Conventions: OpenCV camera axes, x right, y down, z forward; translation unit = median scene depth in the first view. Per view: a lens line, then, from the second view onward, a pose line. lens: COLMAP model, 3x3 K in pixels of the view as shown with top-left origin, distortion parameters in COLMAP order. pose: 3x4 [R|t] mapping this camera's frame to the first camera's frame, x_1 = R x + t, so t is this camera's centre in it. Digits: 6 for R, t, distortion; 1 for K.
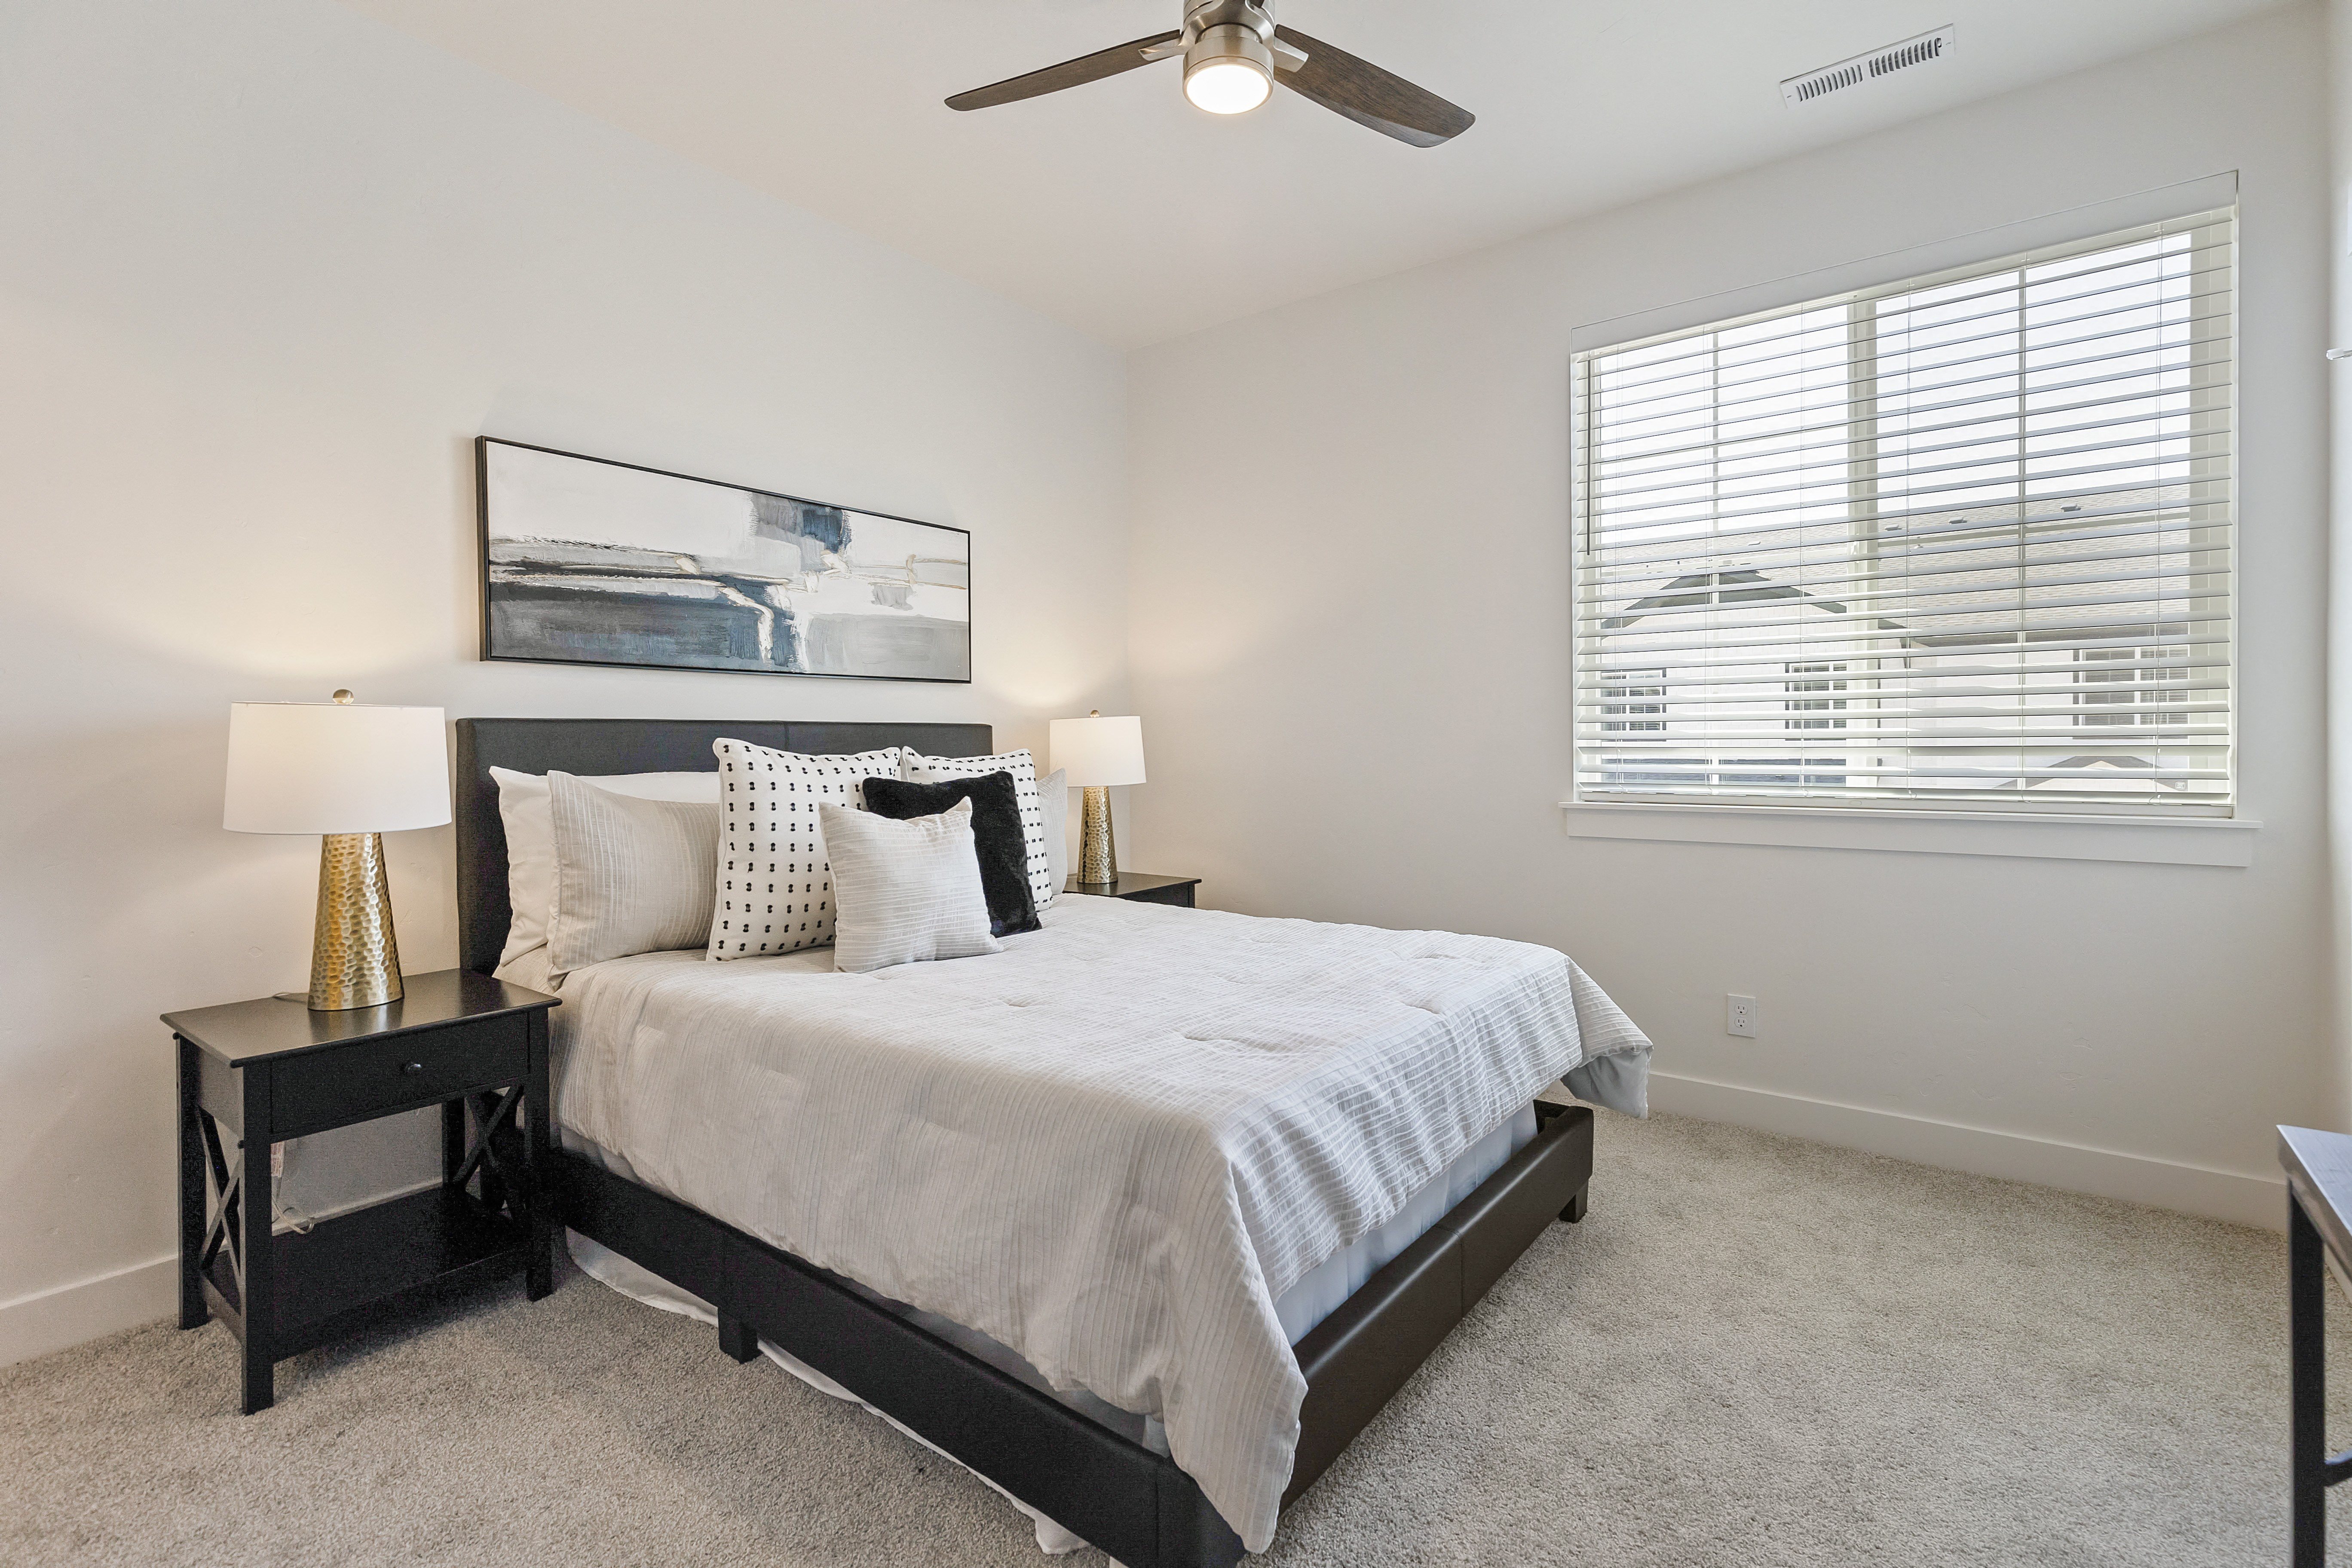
lens RADIAL K [[1028.1, 0, 1177.1], [0, 1028.1, 751.3], [0, 0, 1]] dist [0.002668, 0.000100]
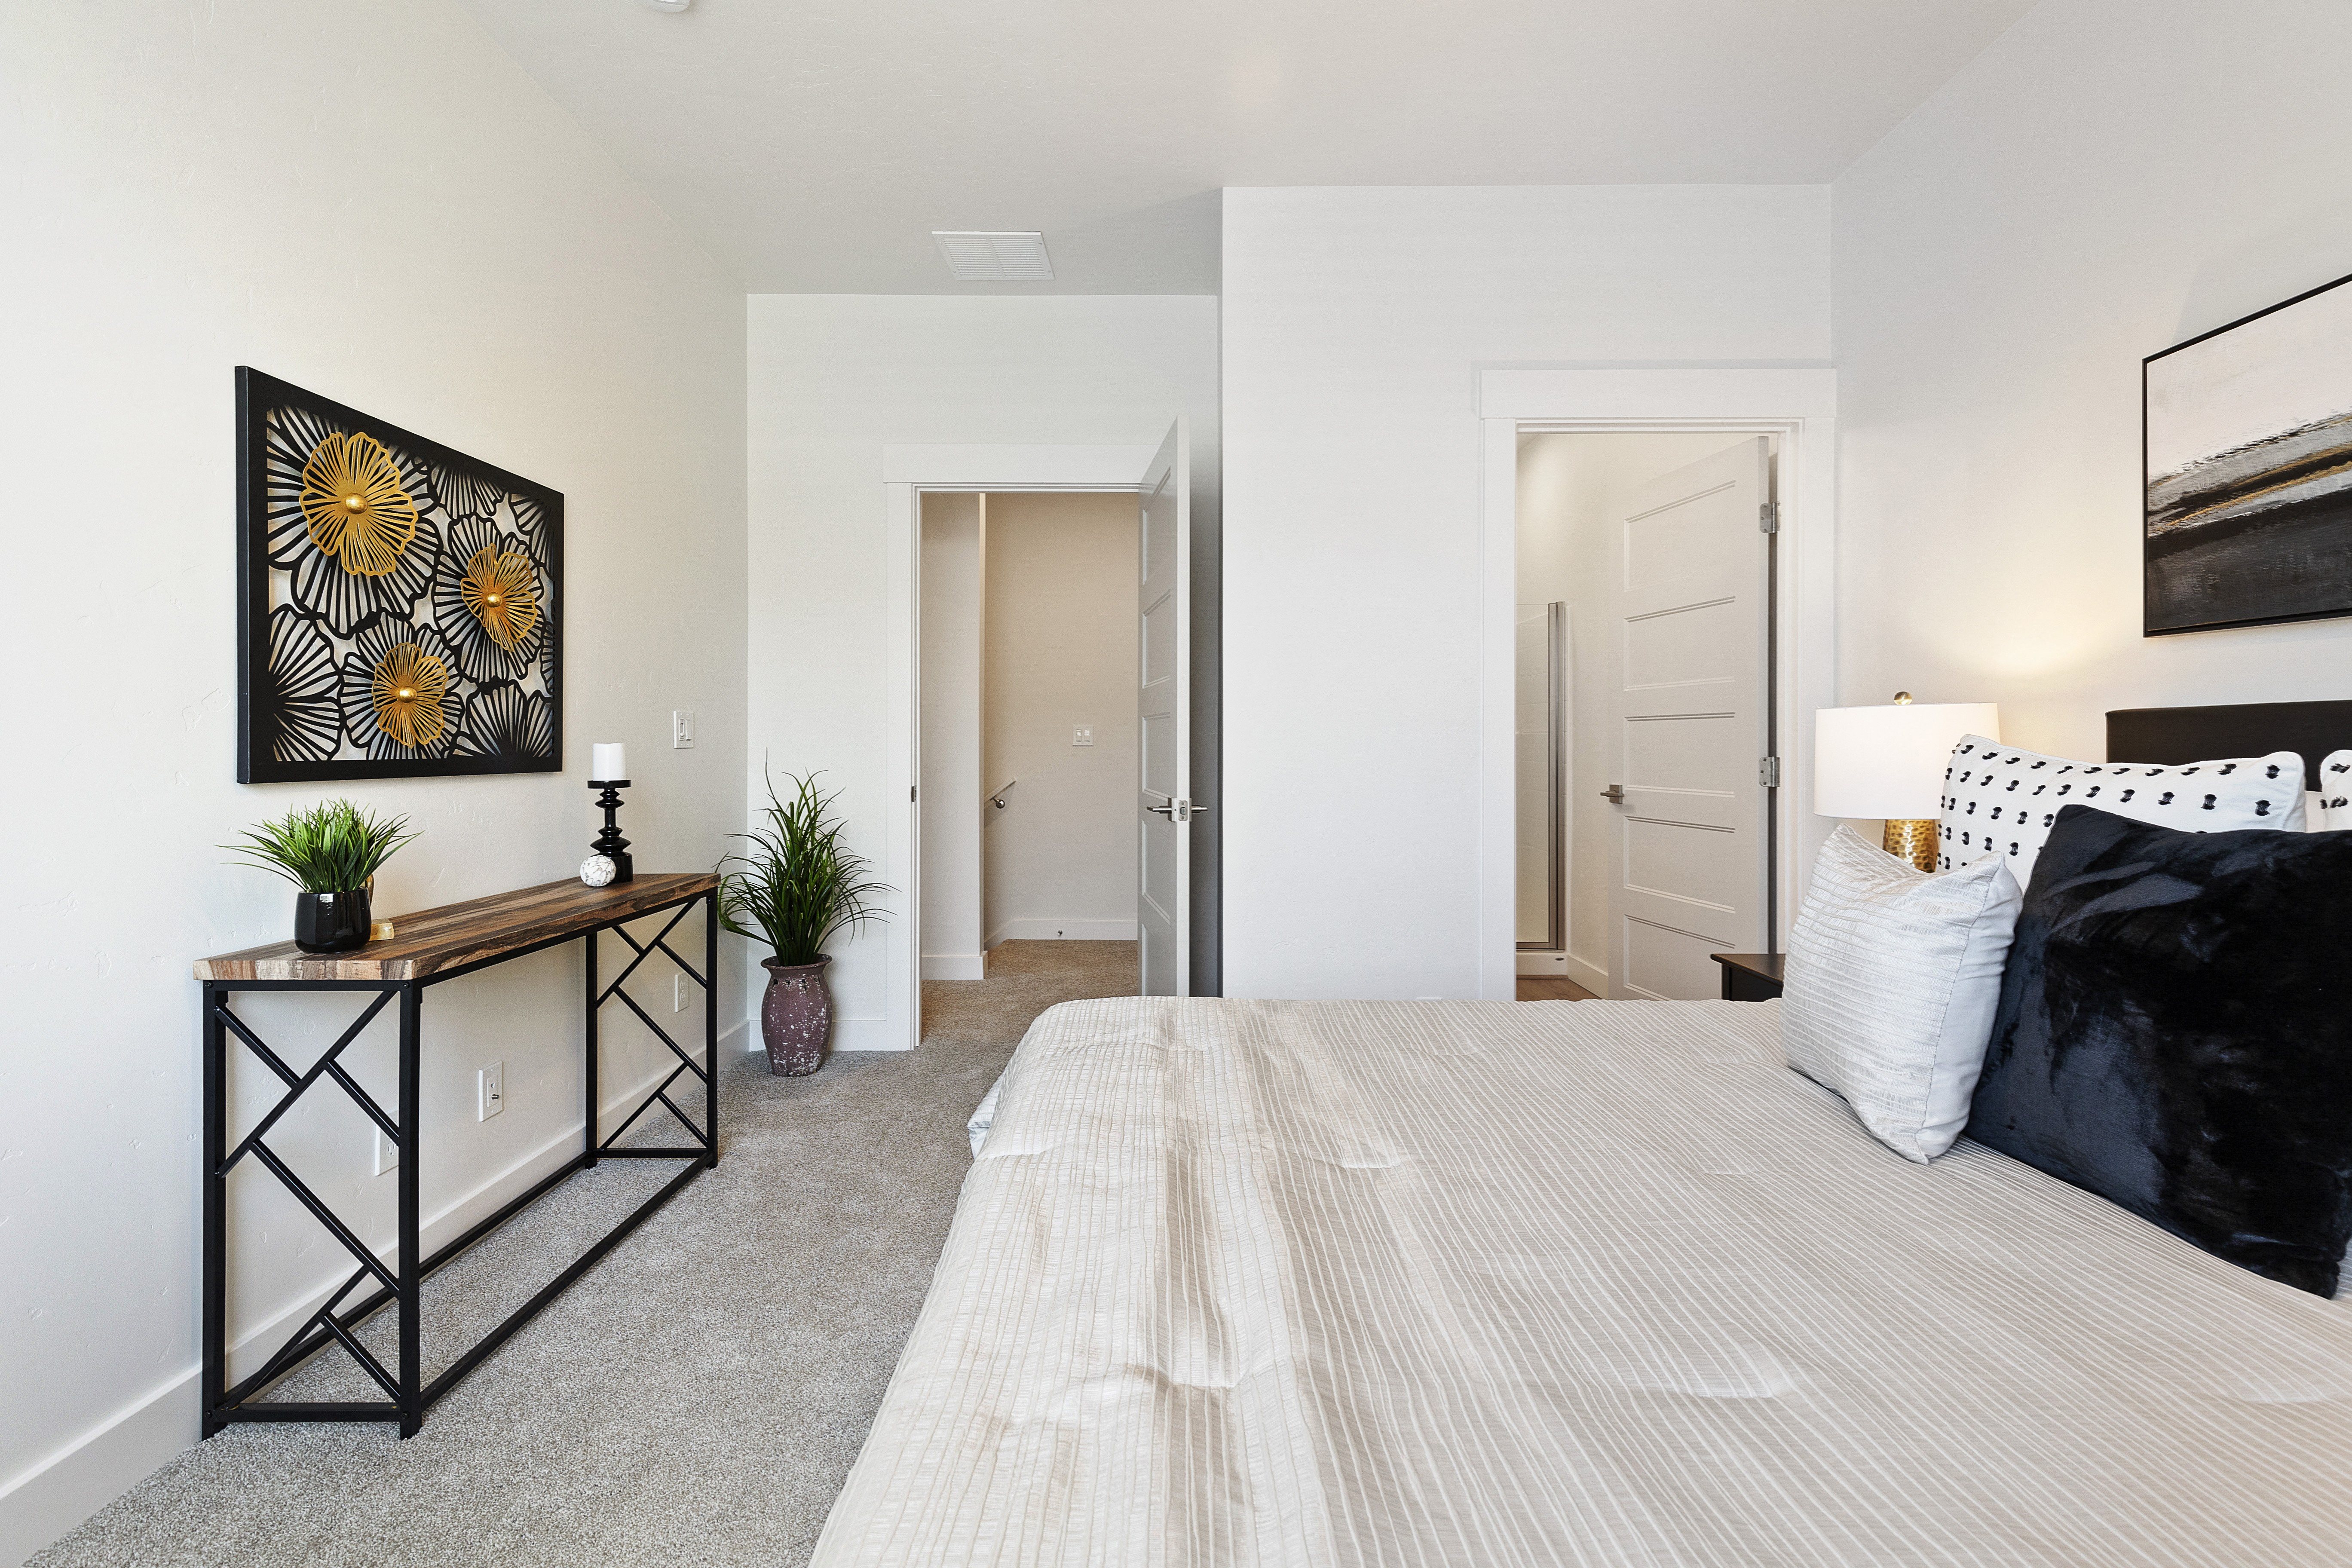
lens RADIAL K [[1028.1, 0, 1177.1], [0, 1028.1, 751.3], [0, 0, 1]] dist [0.002668, 0.000100]
pose [[-0.782974, 0.008447, -0.621997, 0.415130], [-0.003353, 0.999836, 0.017799, -0.010430], [0.622045, 0.016021, -0.782817, 1.140195]]
